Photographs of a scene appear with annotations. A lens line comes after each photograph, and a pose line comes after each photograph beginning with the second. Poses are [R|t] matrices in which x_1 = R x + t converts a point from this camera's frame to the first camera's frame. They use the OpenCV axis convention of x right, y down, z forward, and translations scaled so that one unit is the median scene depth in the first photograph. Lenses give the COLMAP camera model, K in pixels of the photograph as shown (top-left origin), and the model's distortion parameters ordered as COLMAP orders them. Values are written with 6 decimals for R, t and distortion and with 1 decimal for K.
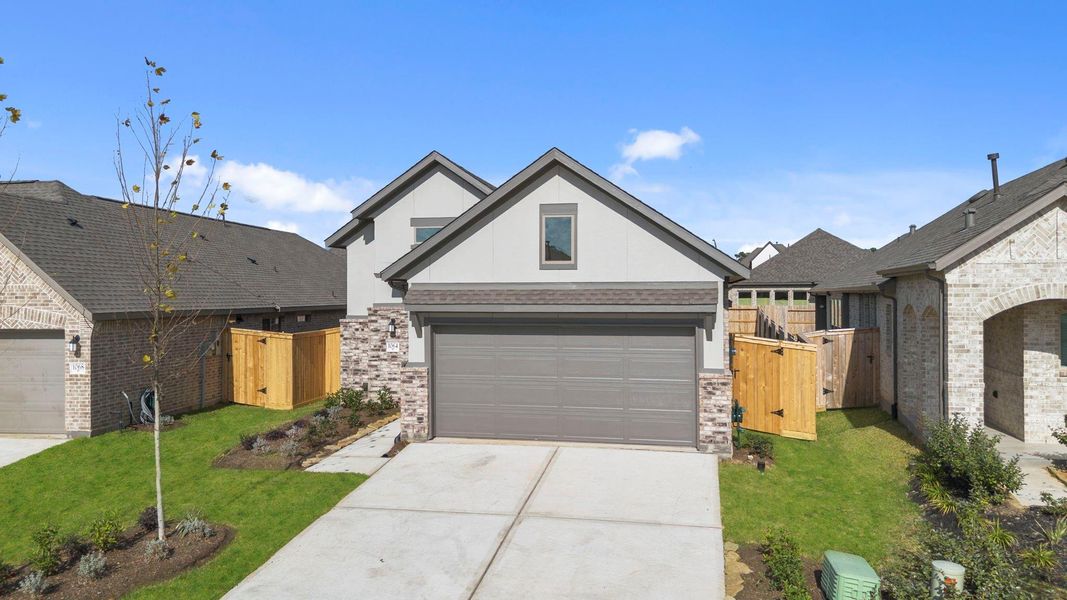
lens RADIAL K [[803.7, 0, 533.5], [0, 803.7, 300.0], [0, 0, 1]] dist [0.078136, -0.088315]
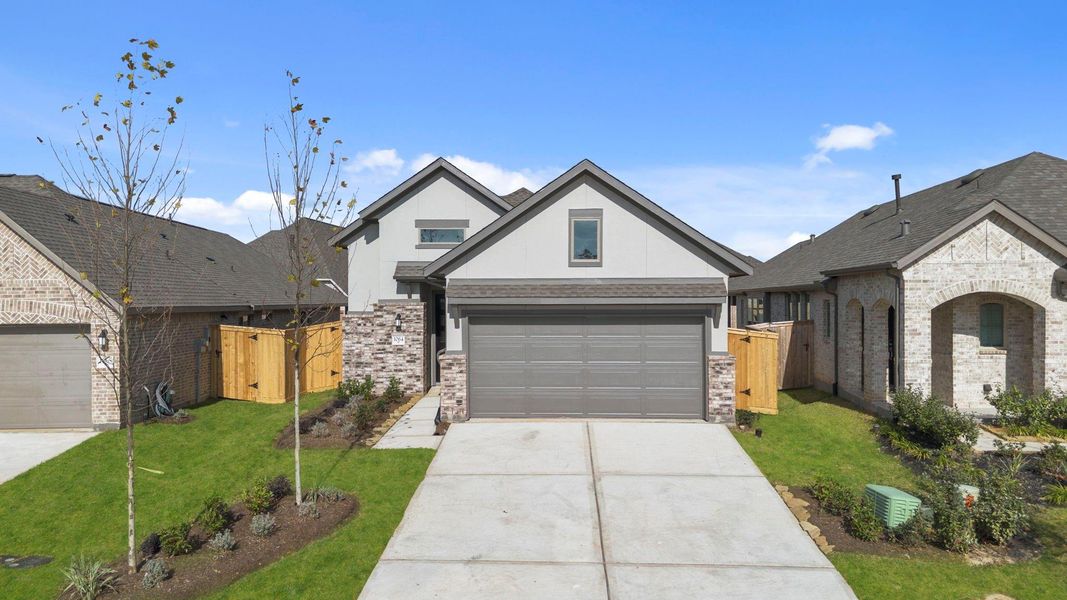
lens RADIAL K [[803.7, 0, 533.5], [0, 803.7, 300.0], [0, 0, 1]] dist [0.078136, -0.088315]
pose [[0.983508, -0.000661, 0.180862, -0.239795], [0.002093, 0.999968, -0.007731, 0.017125], [-0.180851, 0.007982, 0.983478, -0.102560]]
